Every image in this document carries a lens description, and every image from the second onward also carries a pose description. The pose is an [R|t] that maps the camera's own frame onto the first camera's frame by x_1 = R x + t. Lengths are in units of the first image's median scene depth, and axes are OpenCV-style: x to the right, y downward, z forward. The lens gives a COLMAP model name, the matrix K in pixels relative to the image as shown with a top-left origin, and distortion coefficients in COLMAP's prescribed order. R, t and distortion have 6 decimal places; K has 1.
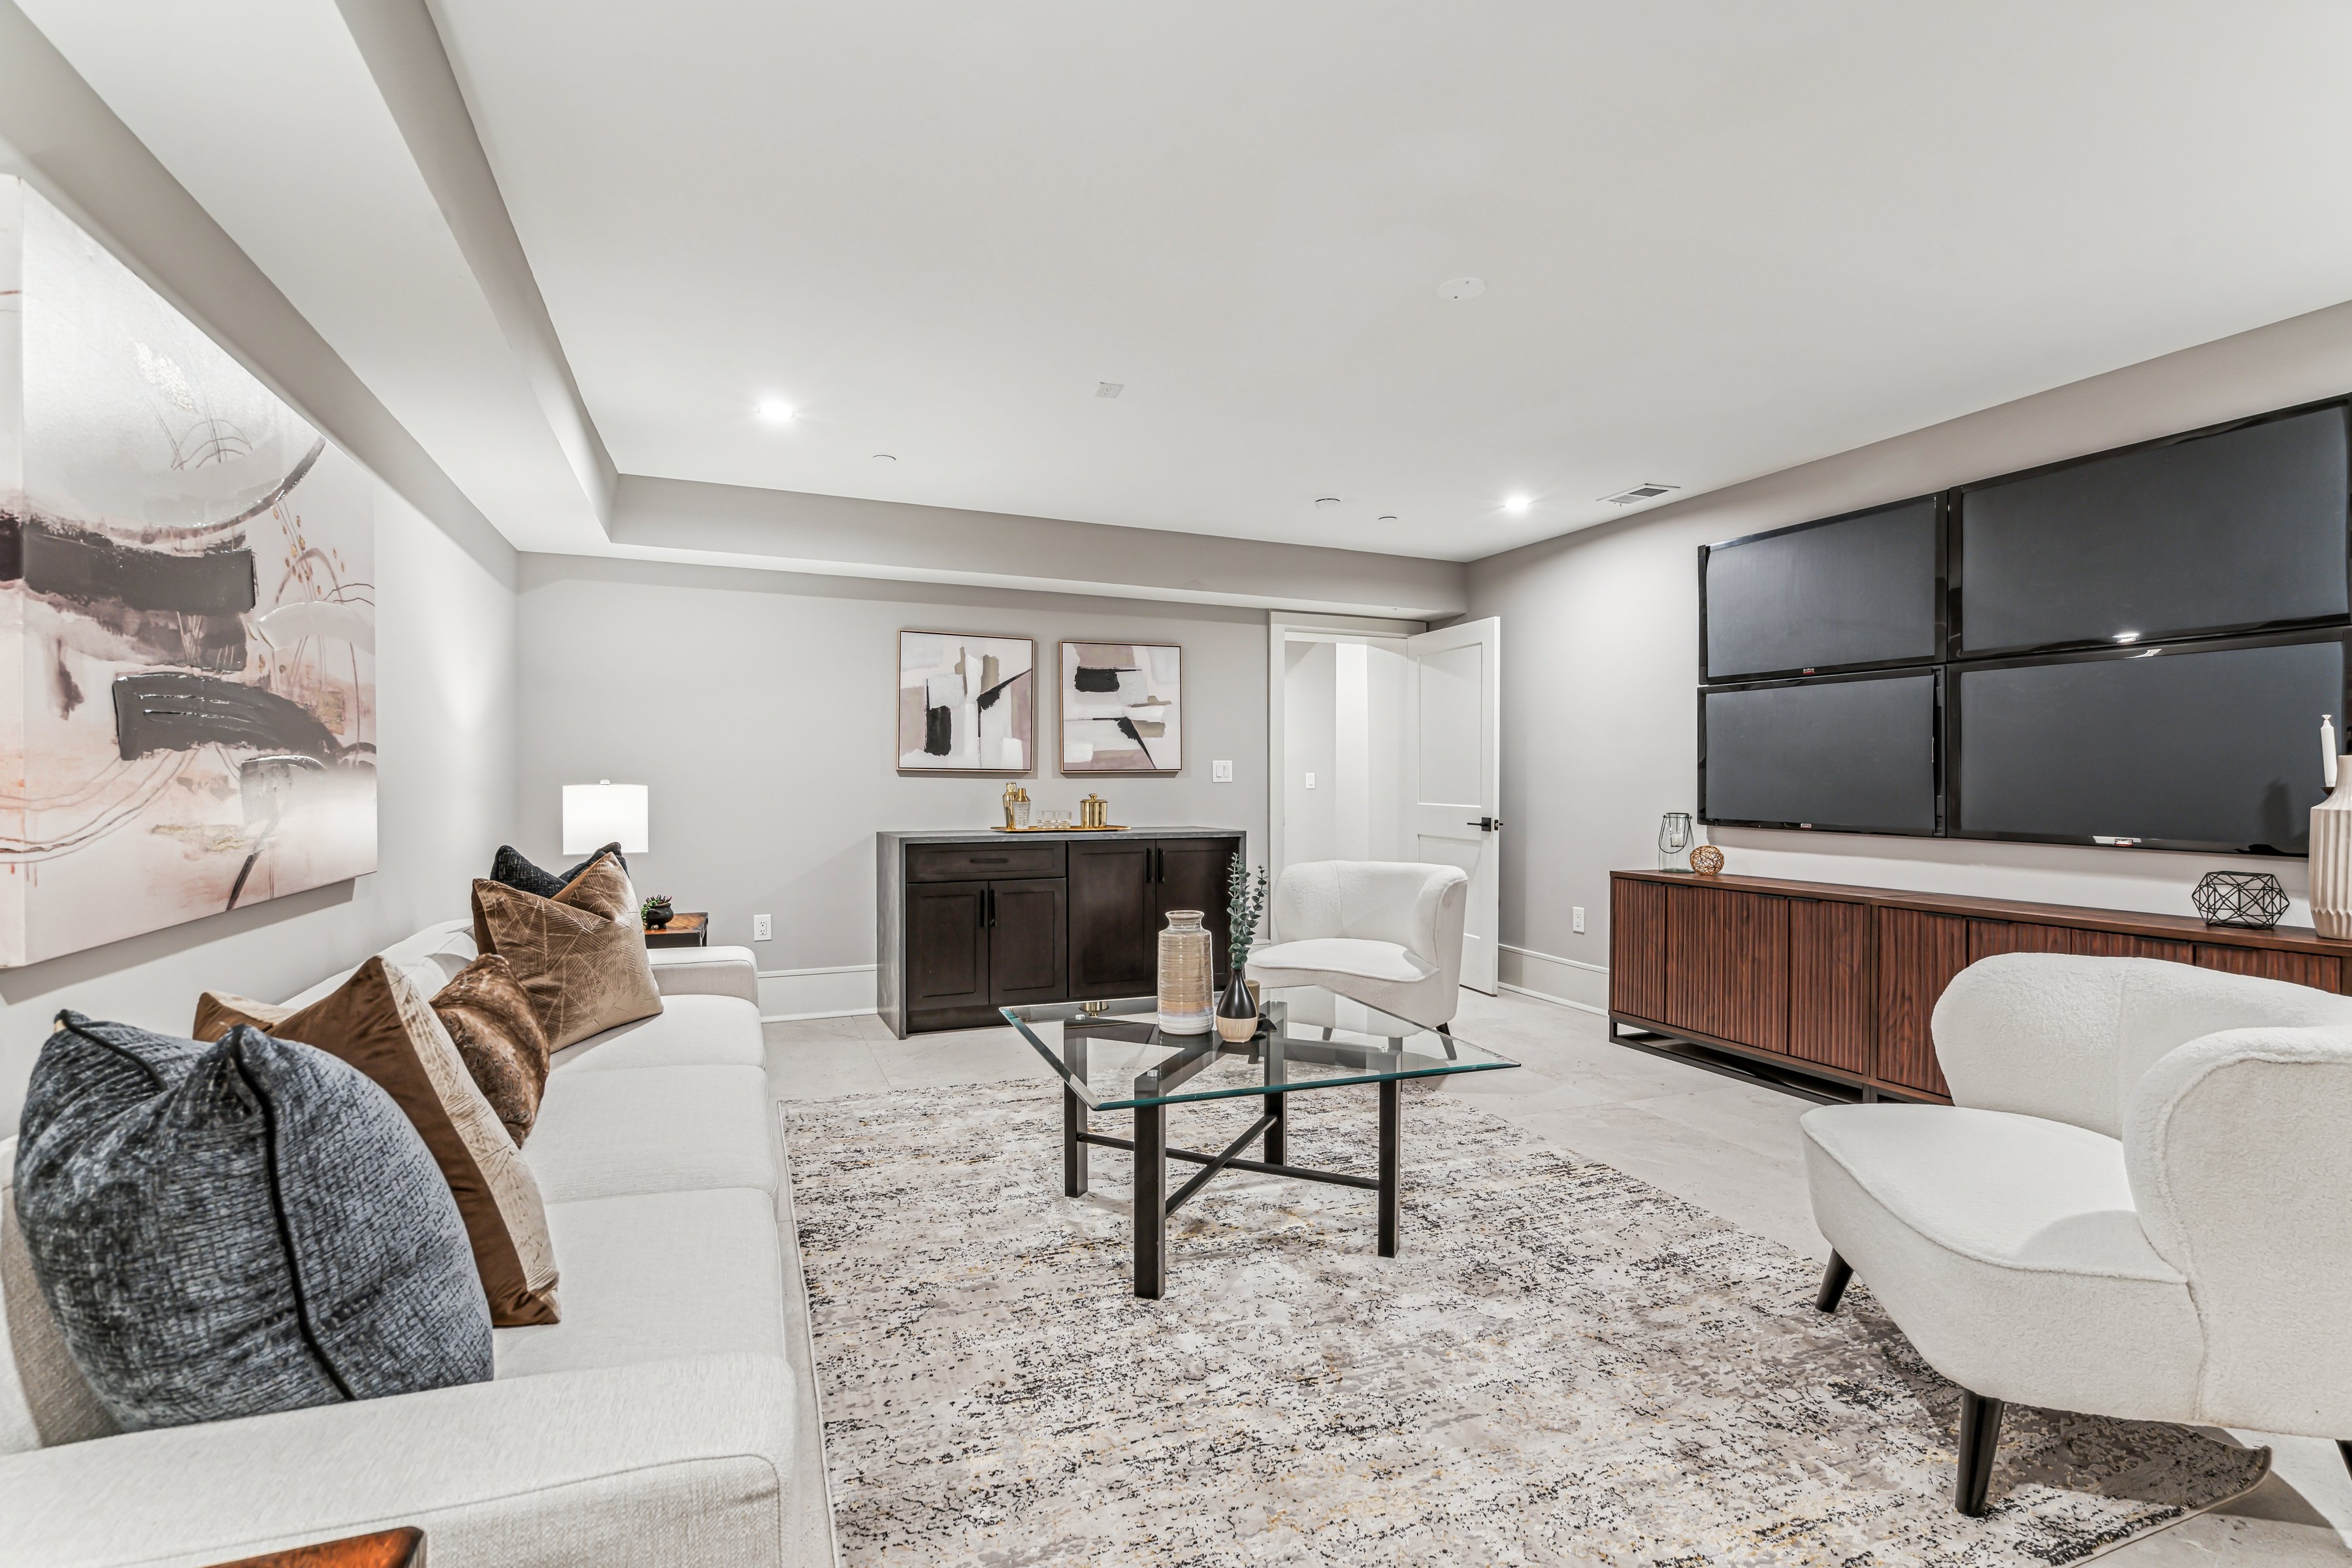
lens RADIAL K [[1078.8, 0, 1161.9], [0, 1078.8, 780.9], [0, 0, 1]] dist [-0.000126, 0.000293]
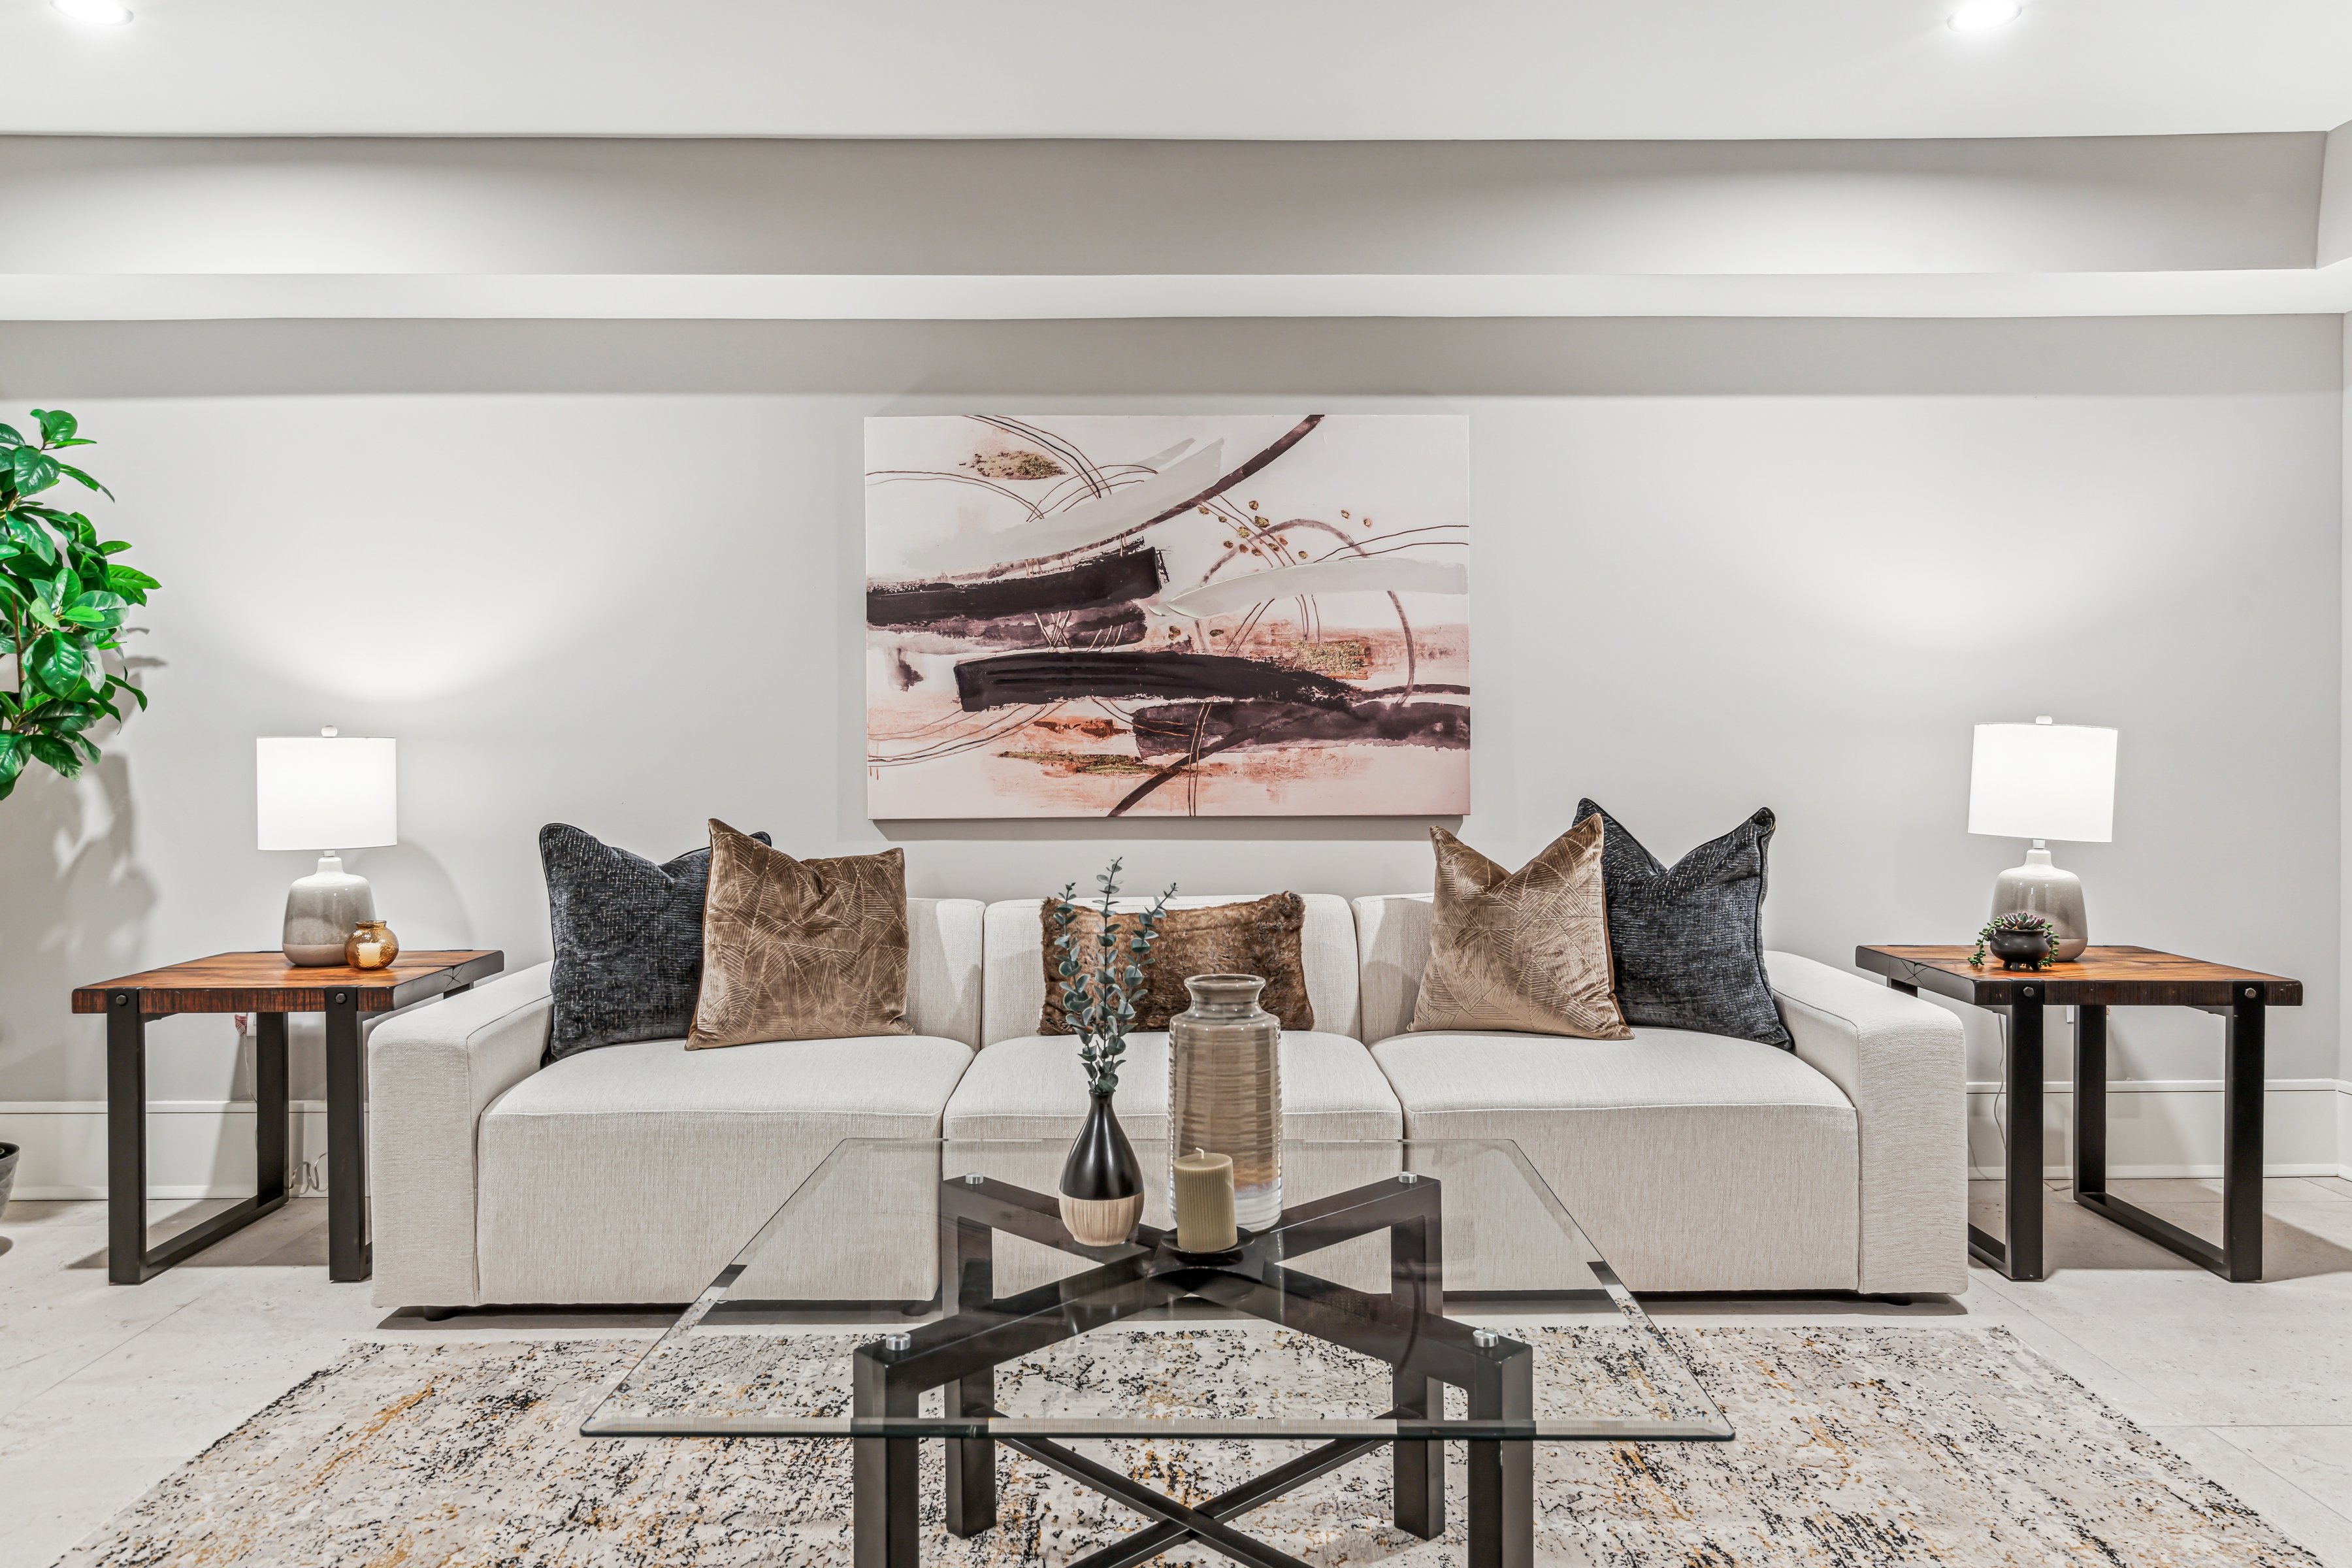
lens RADIAL K [[1539.6, 0, 1163.1], [0, 1539.6, 778.4], [0, 0, 1]] dist [0.029966, 0.001732]
pose [[-0.356318, 0.019348, -0.934164, 0.626688], [0.005078, 0.999811, 0.018770, 0.021806], [0.934351, 0.001944, -0.356349, 1.143522]]
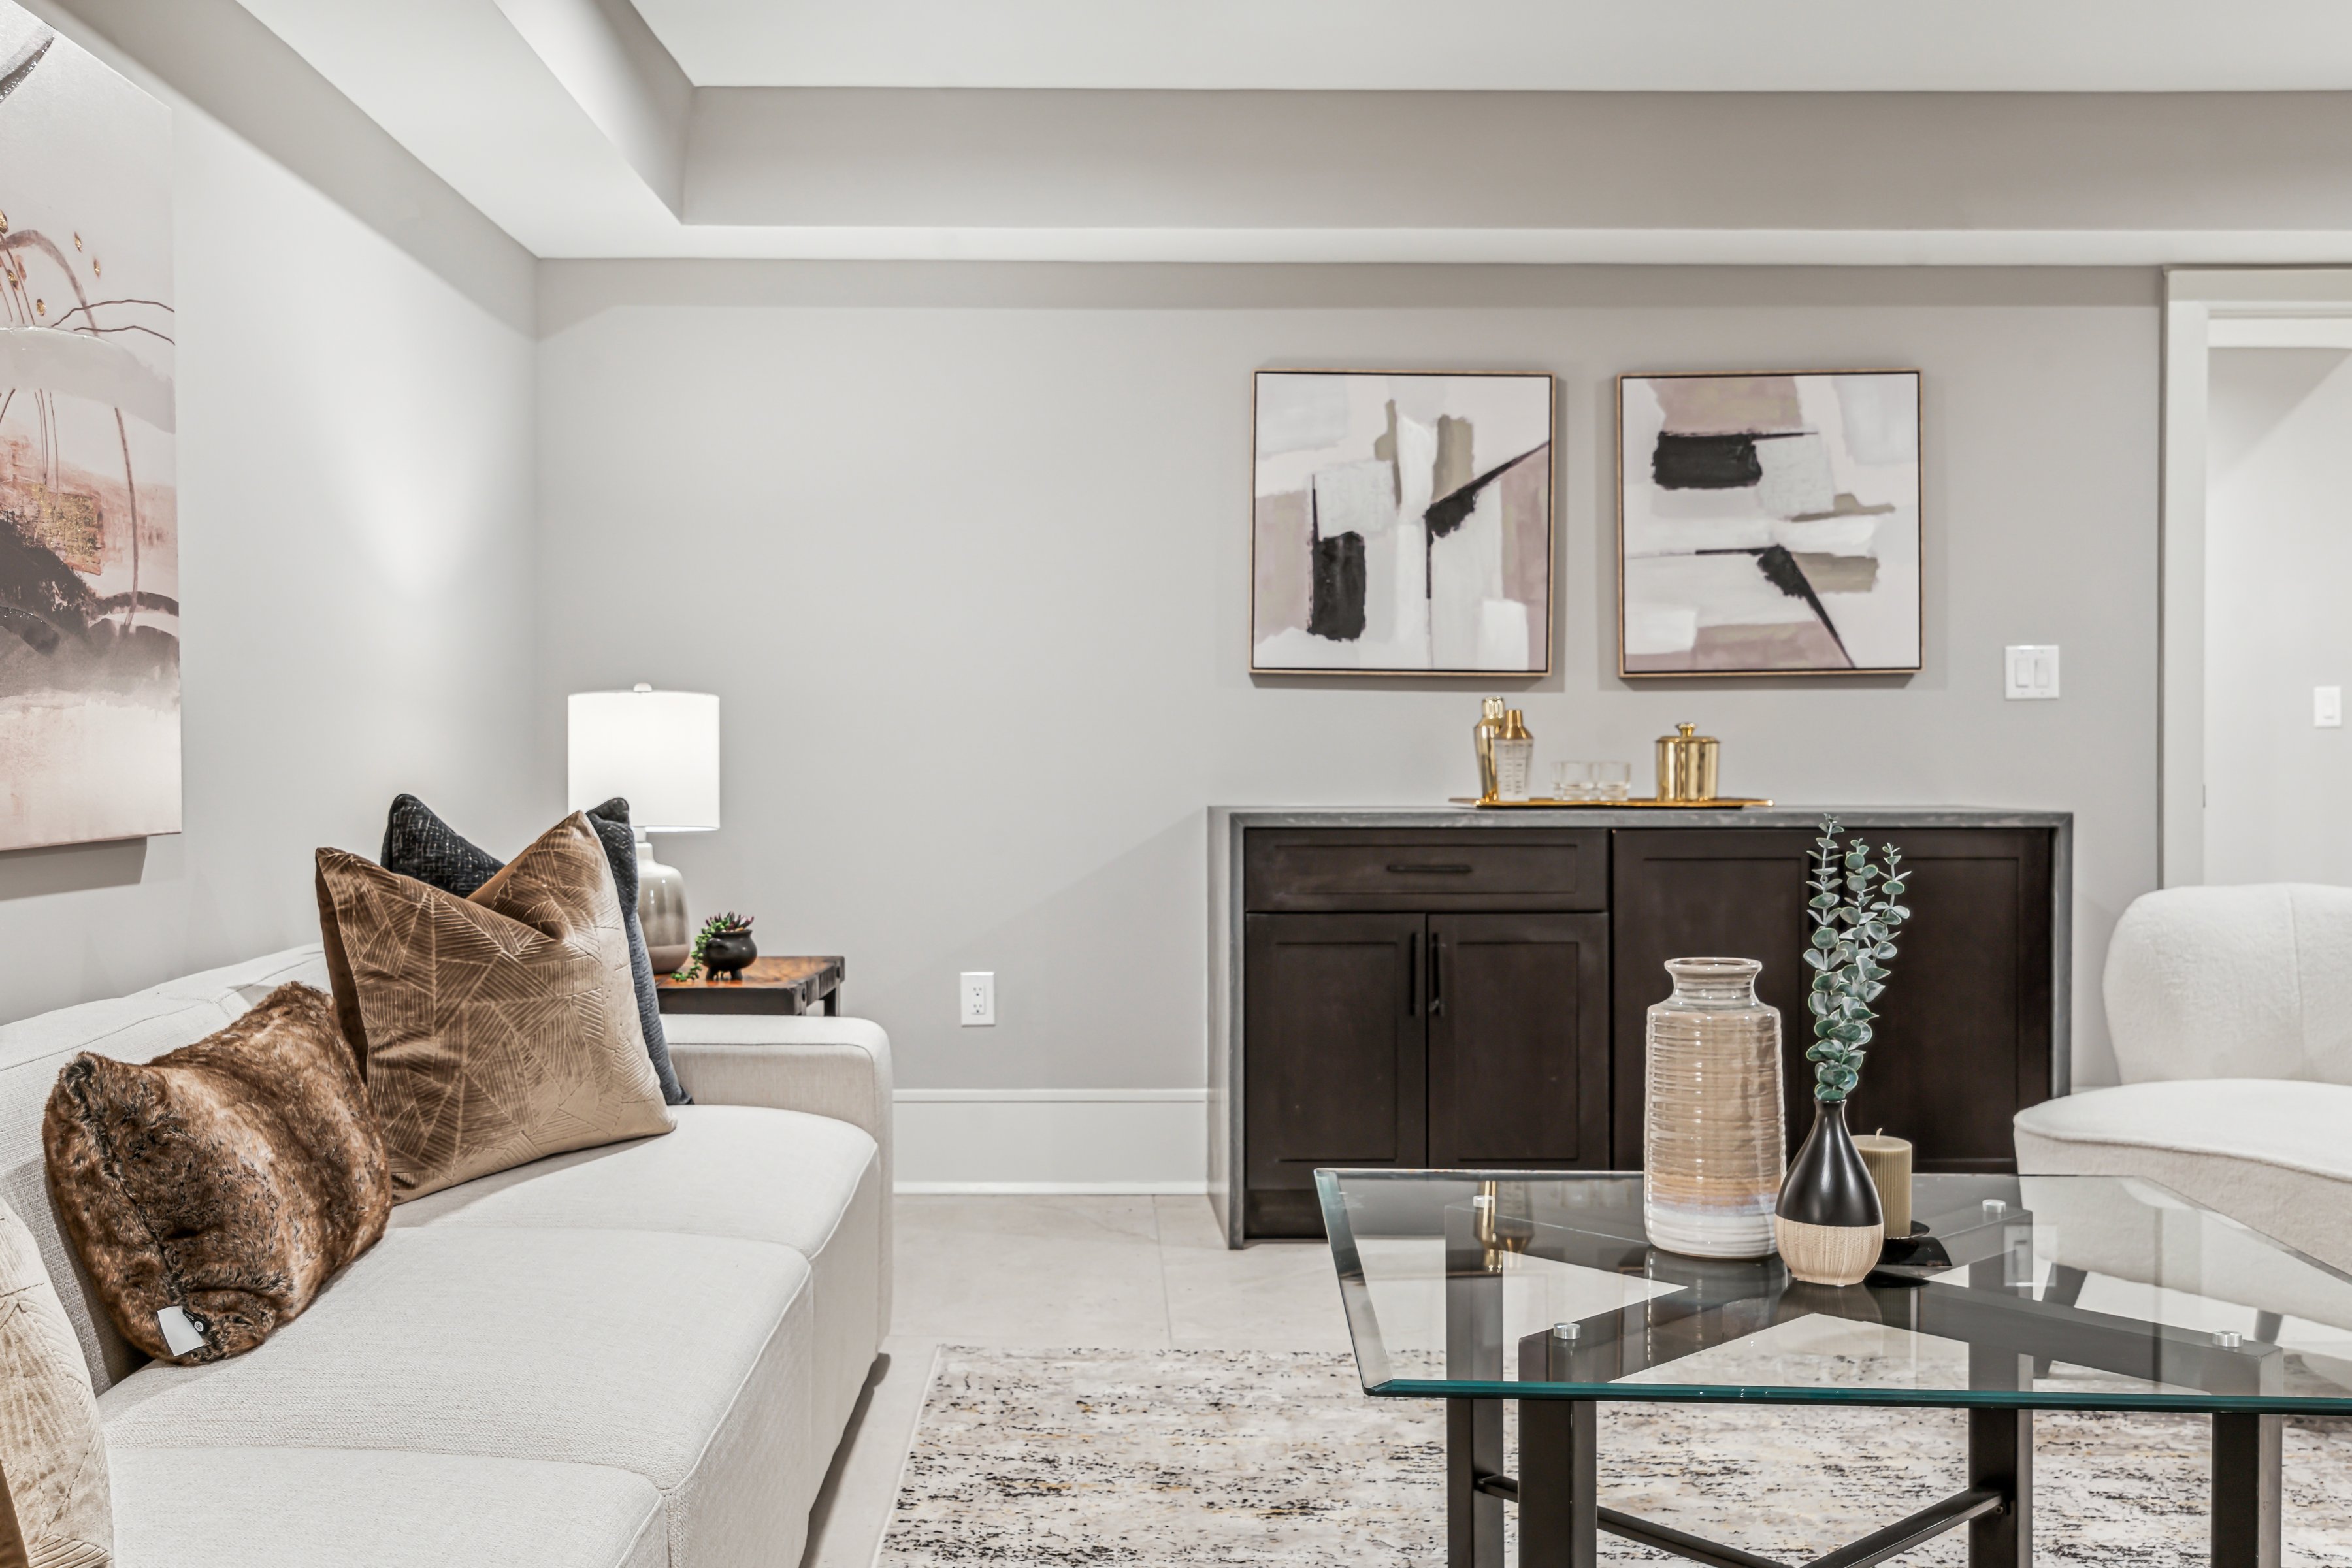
lens RADIAL K [[2338.8, 0, 1050.2], [0, 2338.8, 760.1], [0, 0, 1]] dist [0.012353, 0.000000]
pose [[0.920936, 0.002180, -0.389709, 0.125673], [0.001121, 0.999965, 0.008242, 0.035419], [0.389713, -0.008027, 0.920901, 0.078050]]
